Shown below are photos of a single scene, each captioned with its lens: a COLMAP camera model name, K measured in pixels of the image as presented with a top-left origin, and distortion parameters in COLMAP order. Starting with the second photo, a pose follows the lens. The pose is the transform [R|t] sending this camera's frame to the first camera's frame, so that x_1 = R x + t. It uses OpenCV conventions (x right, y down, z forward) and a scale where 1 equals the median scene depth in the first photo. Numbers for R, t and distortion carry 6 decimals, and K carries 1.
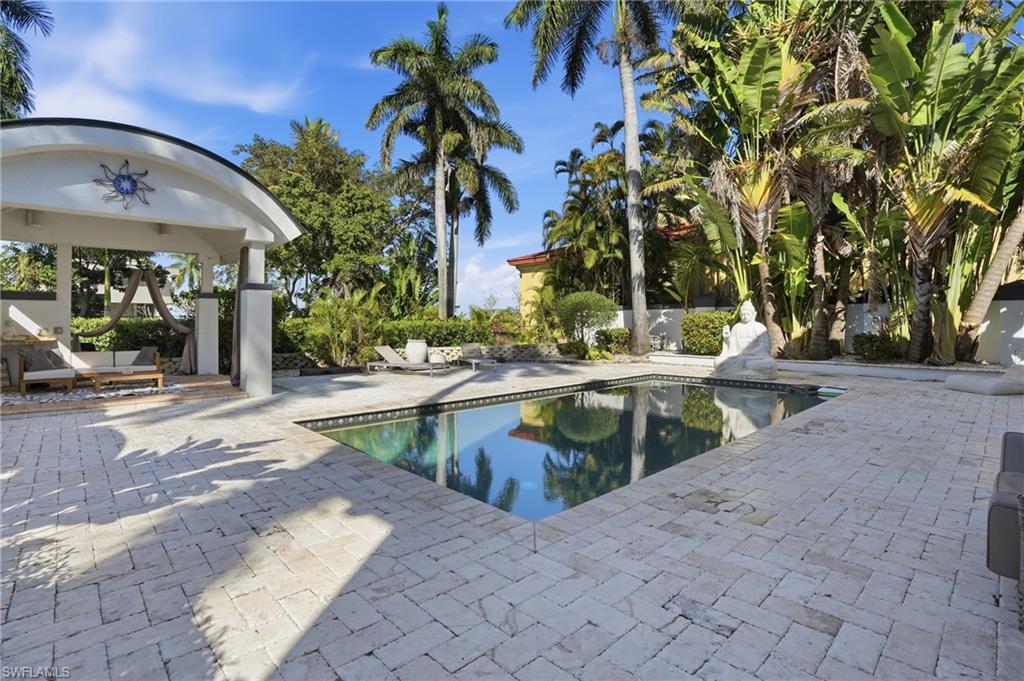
lens RADIAL K [[467.6, 0, 498.7], [0, 467.6, 320.9], [0, 0, 1]] dist [-0.026818, 0.000968]
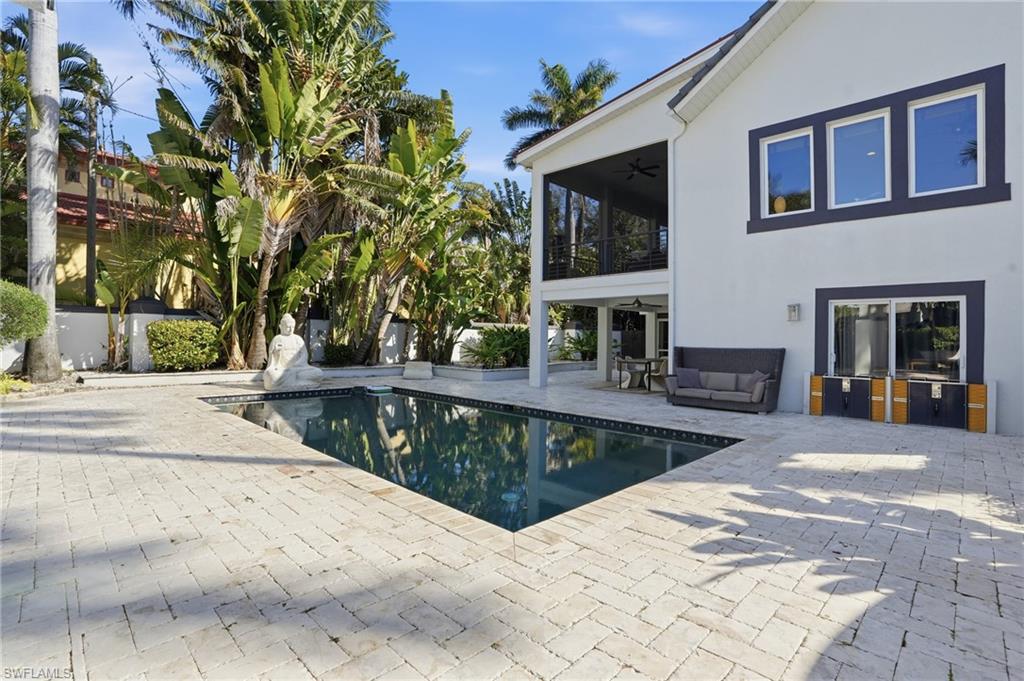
lens RADIAL K [[467.6, 0, 508.7], [0, 467.6, 337.2], [0, 0, 1]] dist [-0.026818, 0.000968]
pose [[-0.022627, 0.004060, 0.999736, -1.549651], [-0.017840, 0.999831, -0.004464, 0.014409], [-0.999585, -0.017937, -0.022550, 1.669751]]
